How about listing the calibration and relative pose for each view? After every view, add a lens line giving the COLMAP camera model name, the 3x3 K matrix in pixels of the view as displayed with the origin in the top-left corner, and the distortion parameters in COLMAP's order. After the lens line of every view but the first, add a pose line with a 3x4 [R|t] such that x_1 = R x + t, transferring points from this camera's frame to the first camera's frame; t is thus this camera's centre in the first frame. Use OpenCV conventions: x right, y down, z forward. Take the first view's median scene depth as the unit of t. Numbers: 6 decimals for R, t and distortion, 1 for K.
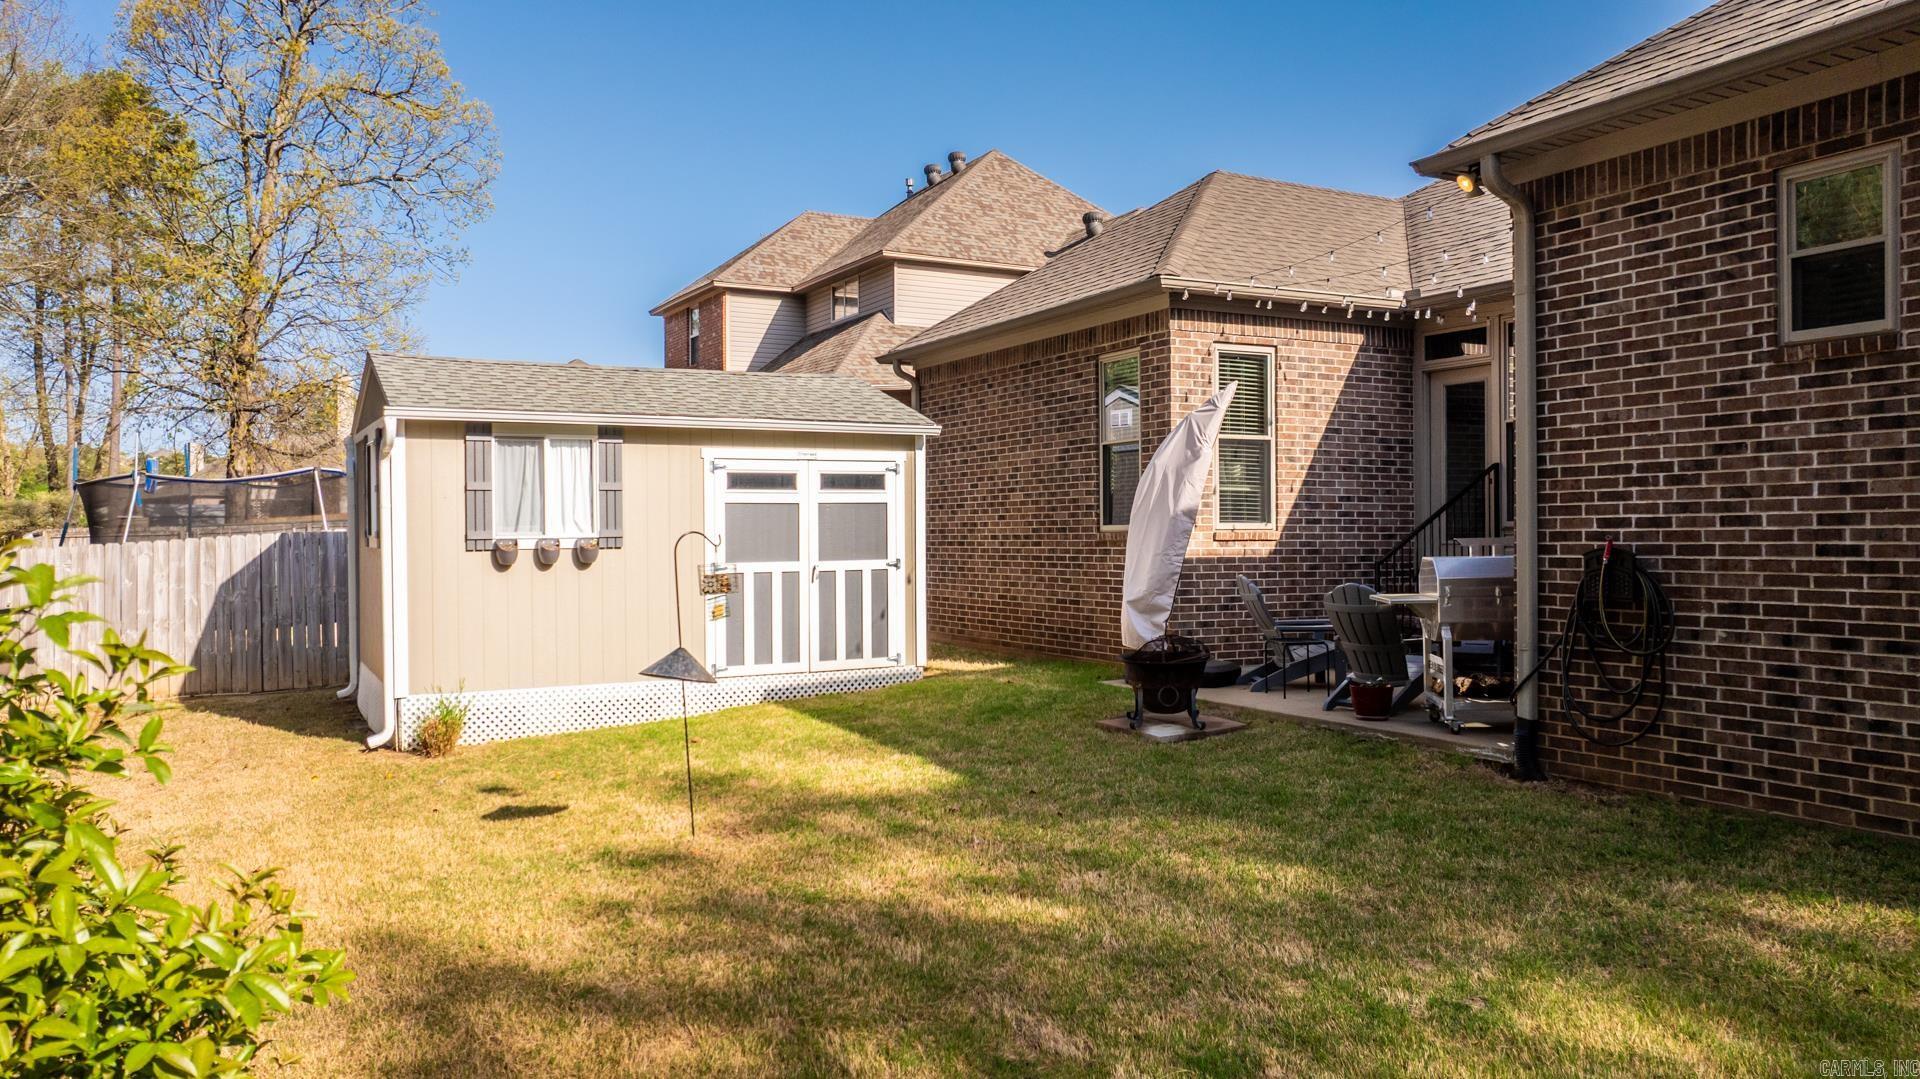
lens RADIAL K [[1355.5, 0, 960.0], [0, 1355.5, 539.5], [0, 0, 1]] dist [-0.024237, -0.001721]
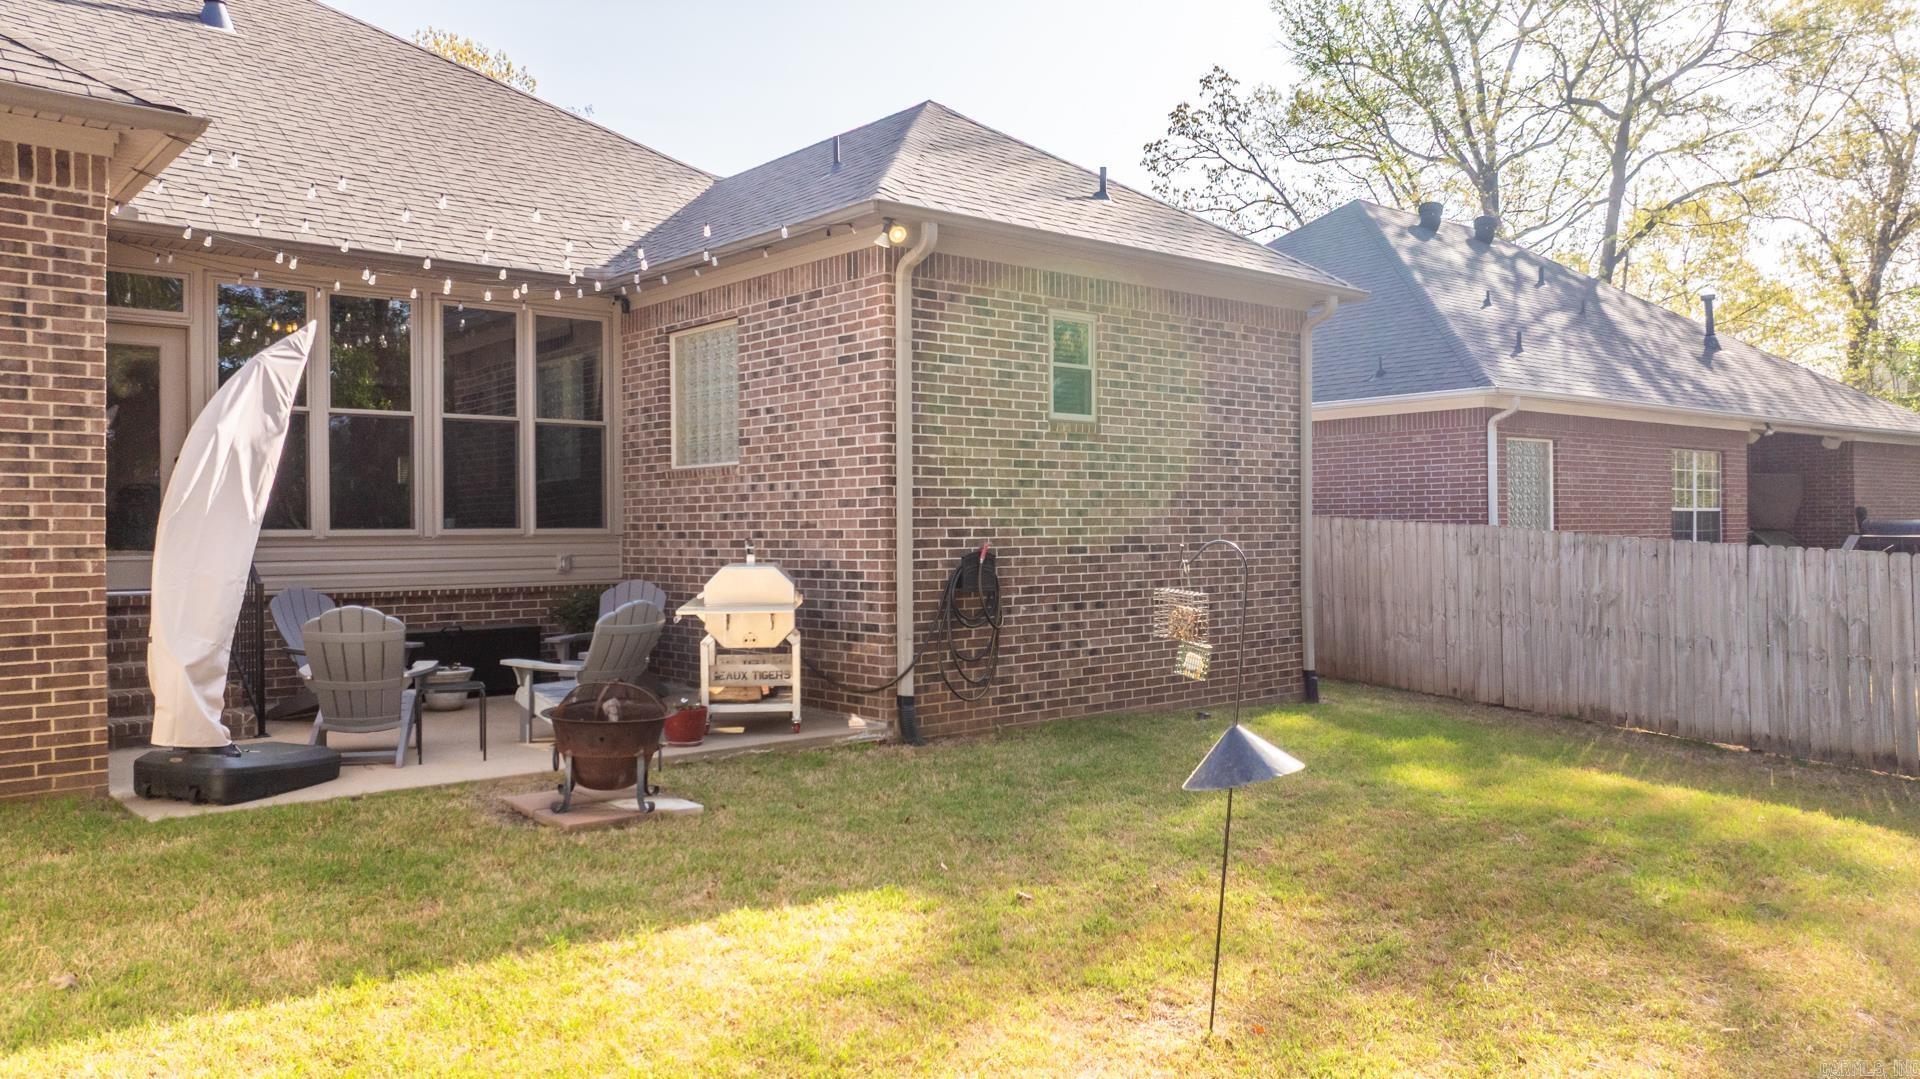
lens RADIAL K [[1375.0, 0, 960.0], [0, 1375.0, 539.5], [0, 0, 1]] dist [-0.047352, 0.055645]
pose [[-0.227841, 0.001751, 0.973697, -0.454674], [0.012118, 0.999926, 0.001037, -0.003951], [-0.973623, 0.012035, -0.227845, 0.720133]]
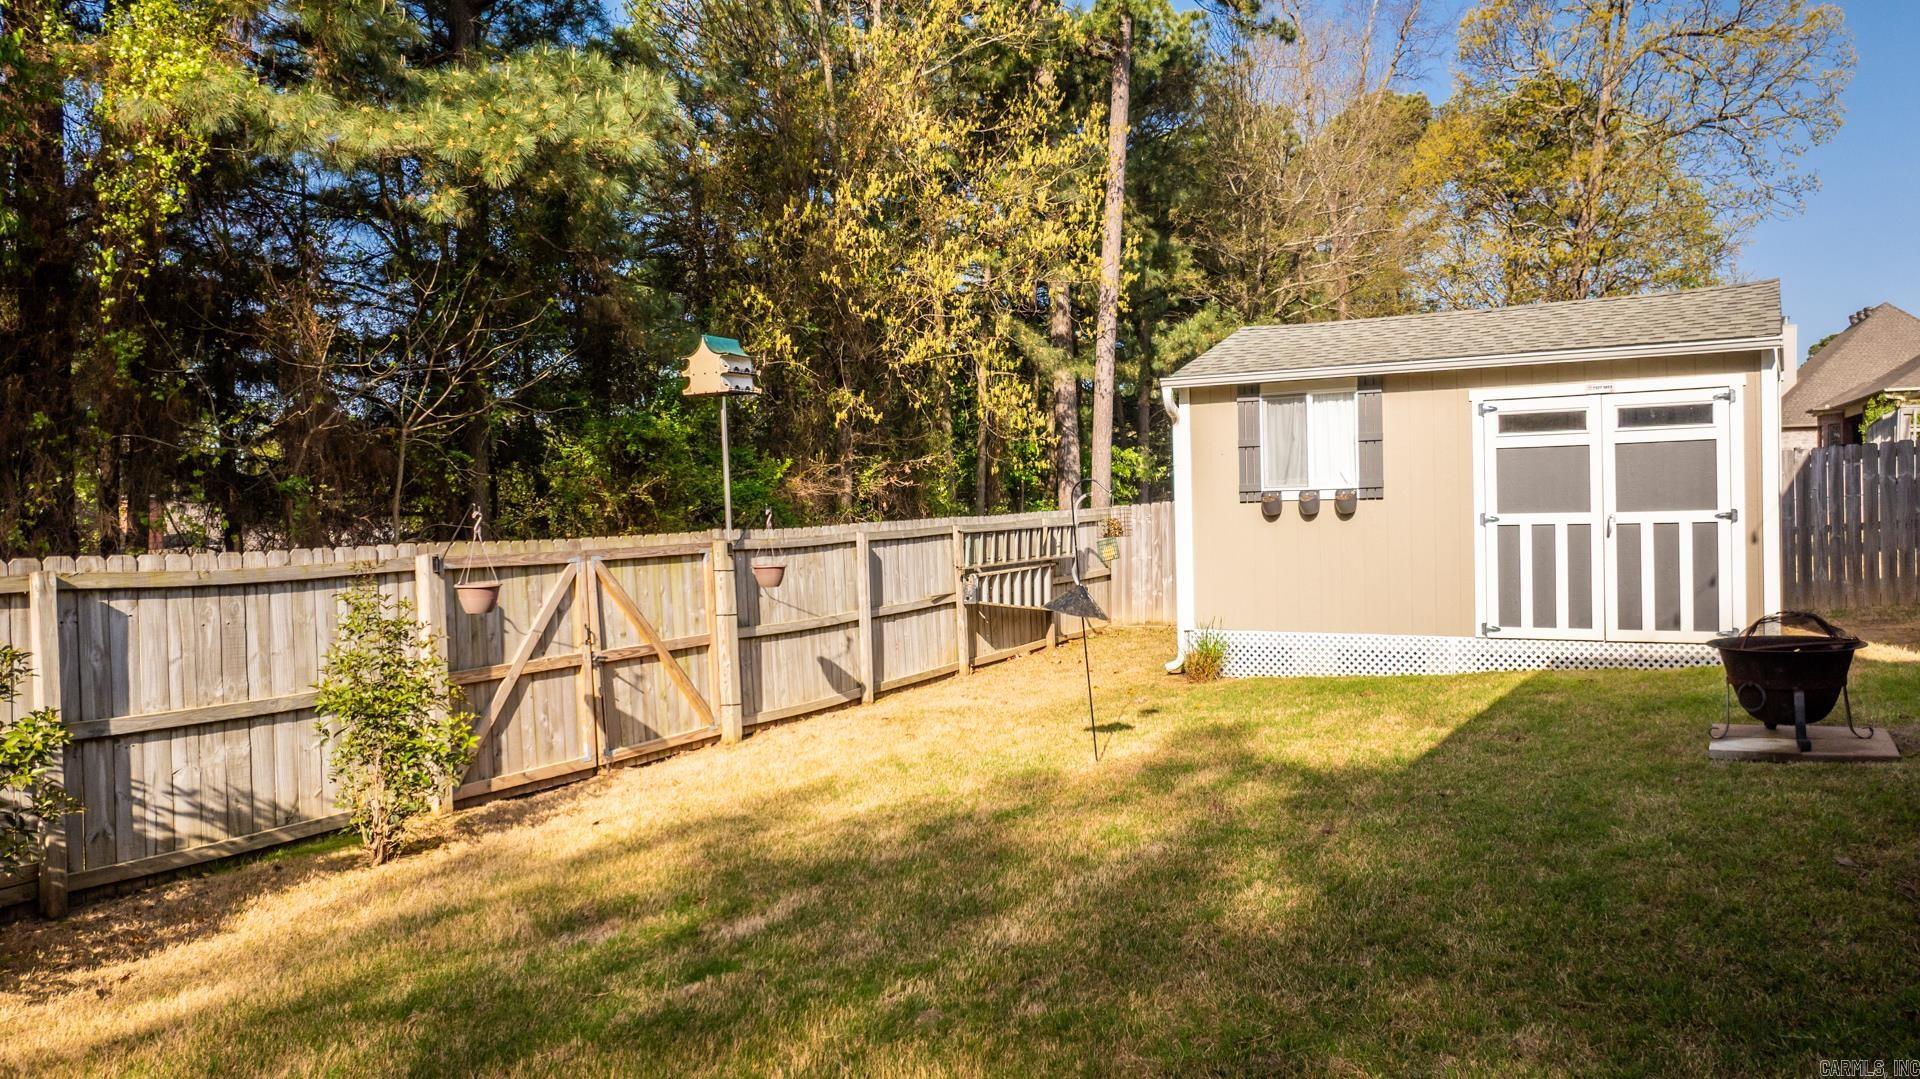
lens RADIAL K [[1327.9, 0, 960.0], [0, 1327.9, 539.5], [0, 0, 1]] dist [-0.032721, -0.002907]
pose [[0.495239, 0.014280, -0.868639, 0.384751], [0.010272, 0.999699, 0.022291, 0.009956], [0.868696, -0.019963, 0.494943, 0.219269]]
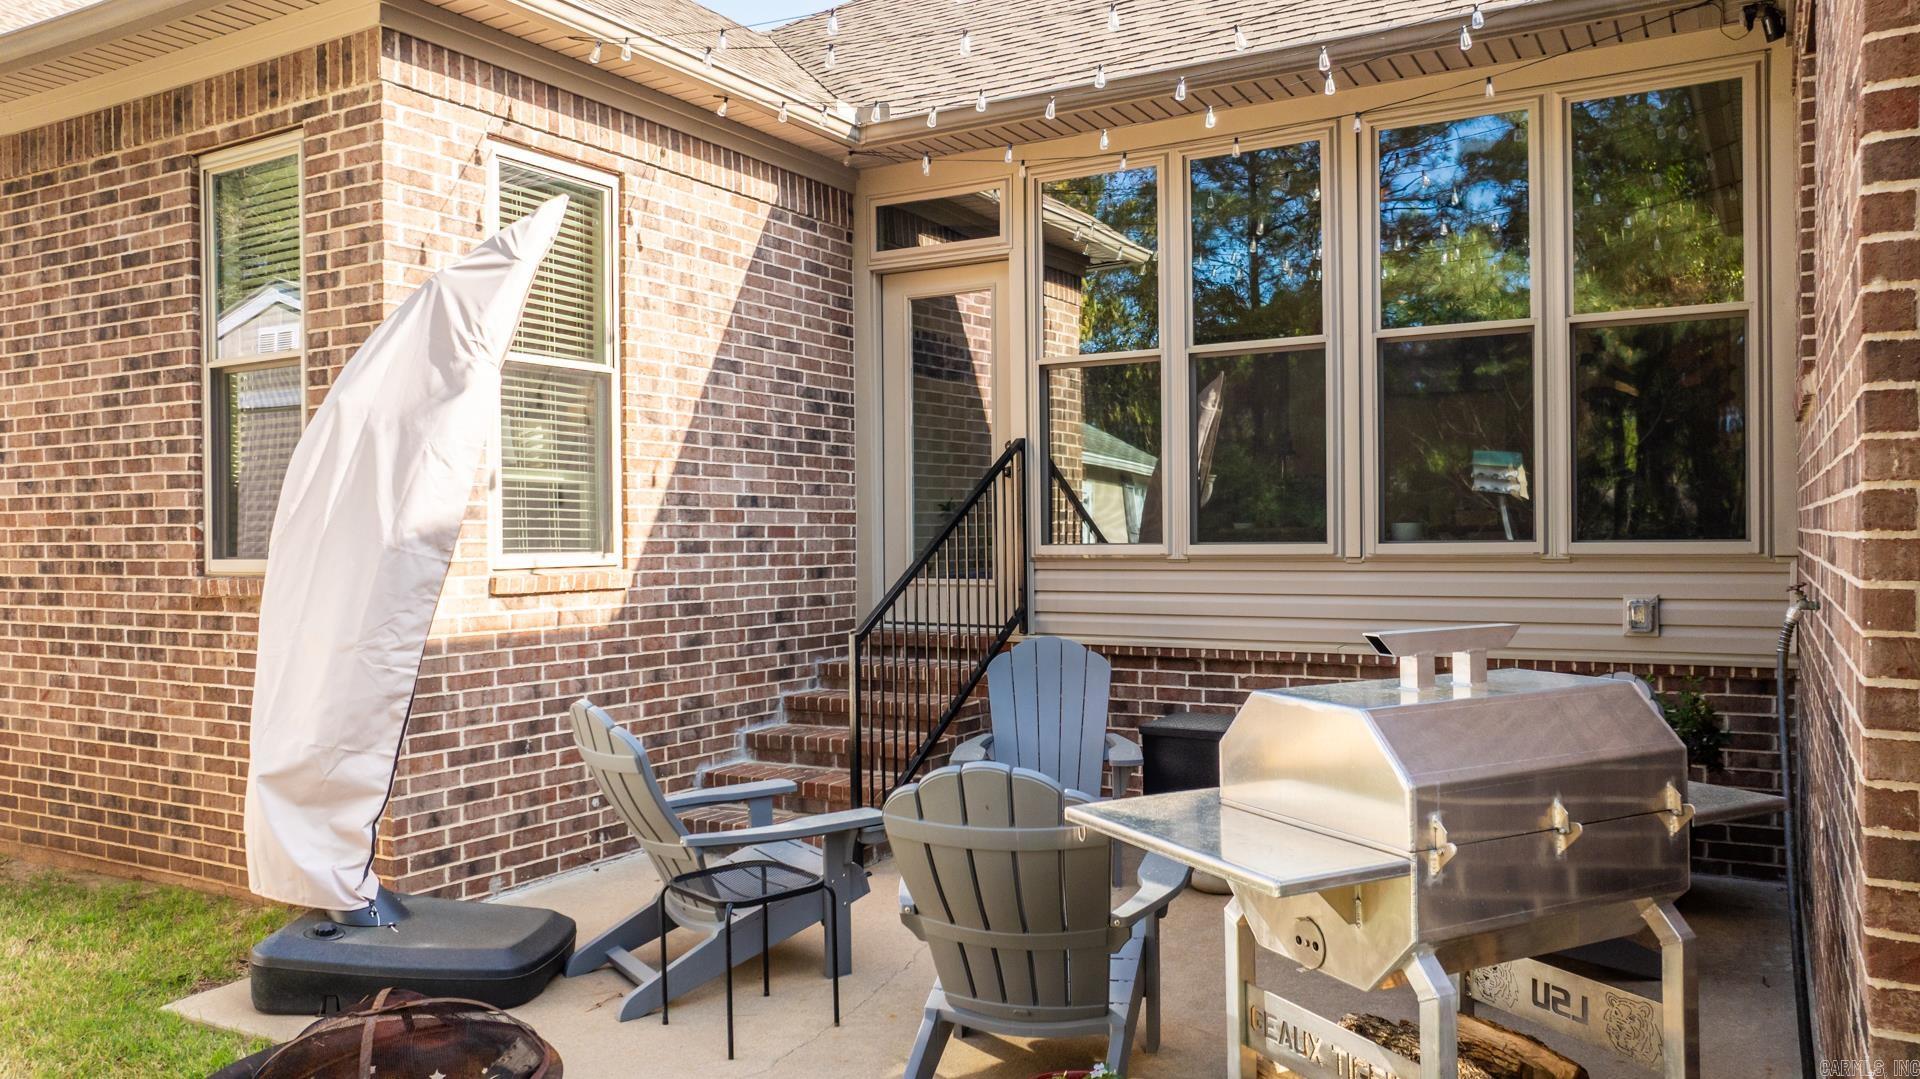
lens RADIAL K [[1378.4, 0, 960.0], [0, 1378.4, 539.5], [0, 0, 1]] dist [-0.062168, 0.089932]
pose [[0.850694, -0.004821, 0.525638, 0.080679], [0.005768, 0.999983, -0.000162, -0.015258], [-0.525629, 0.003170, 0.850708, 0.519020]]
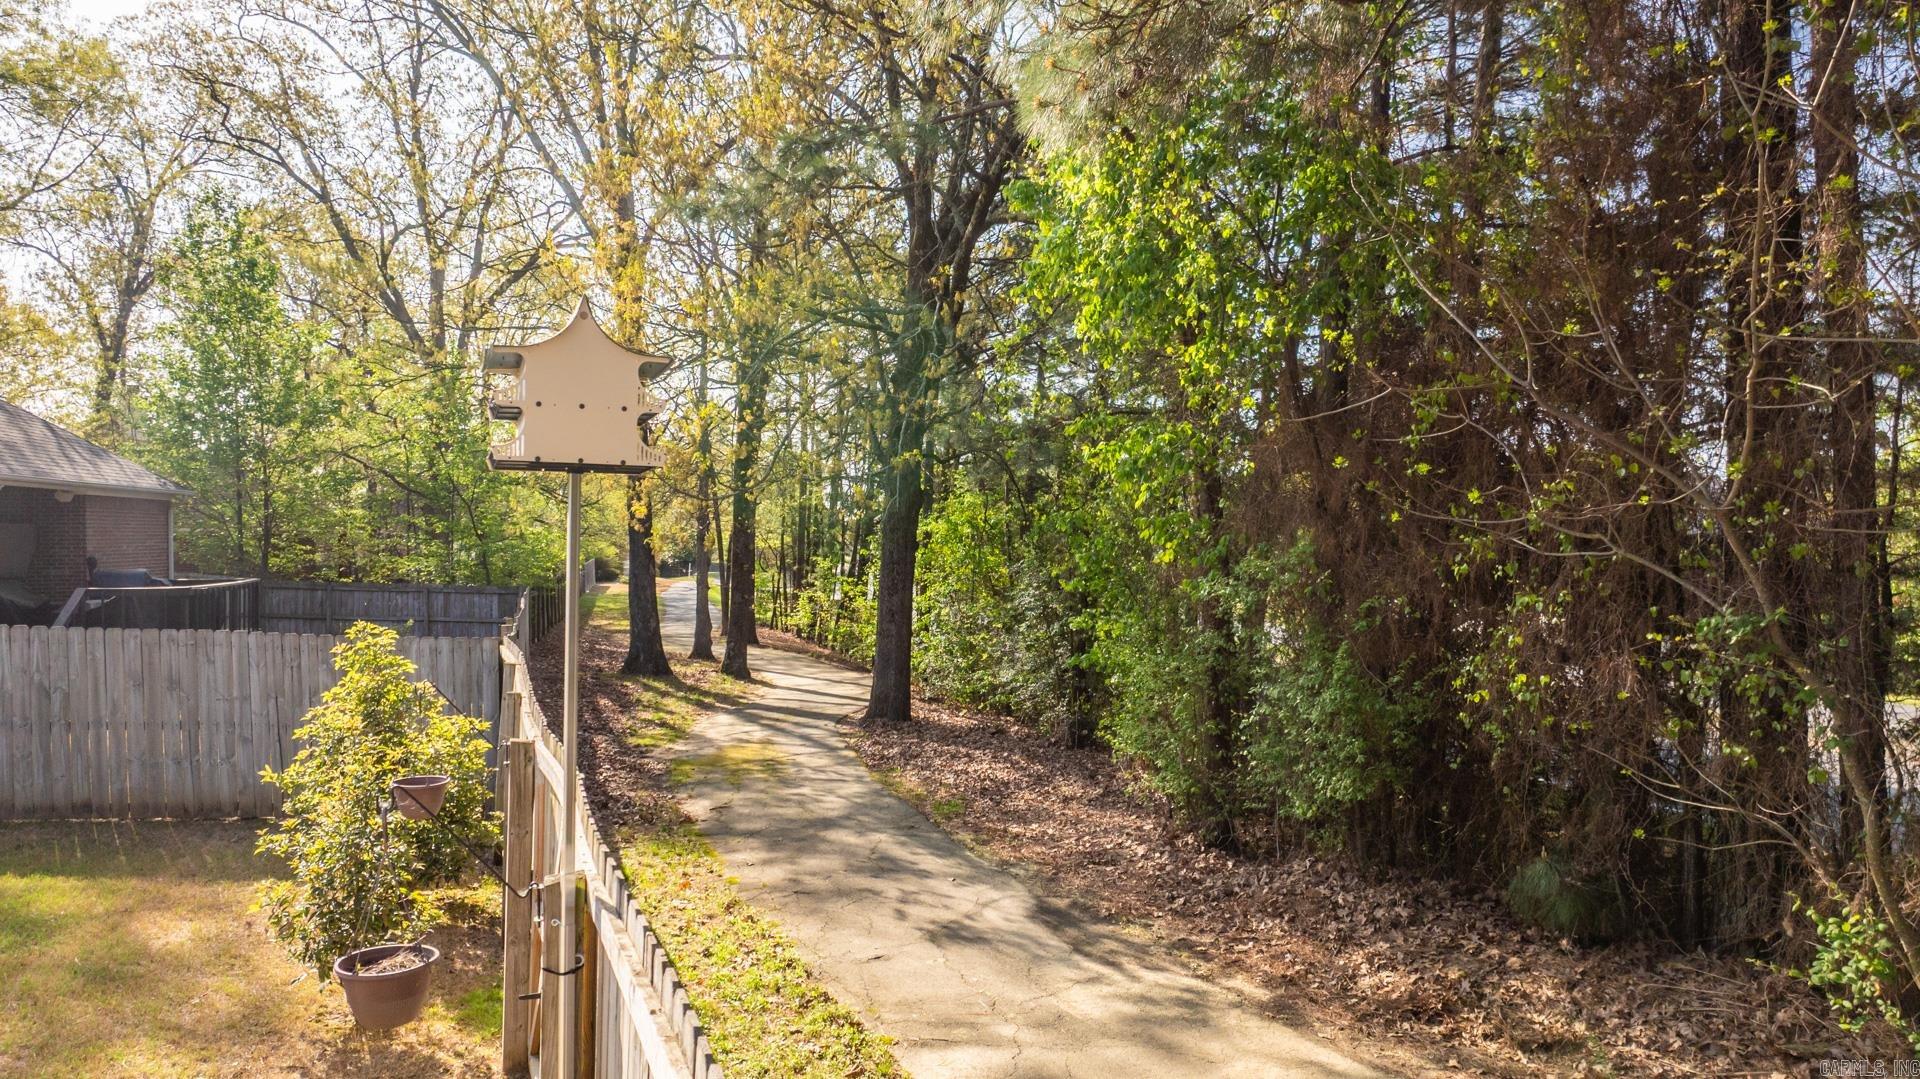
lens RADIAL K [[1378.4, 0, 960.0], [0, 1378.4, 539.5], [0, 0, 1]] dist [-0.062168, 0.089932]
pose [[-0.978008, 0.009122, 0.208370, -0.710236], [0.011342, 0.999891, 0.009461, -0.102968], [-0.208261, 0.011616, -0.978004, 0.866784]]
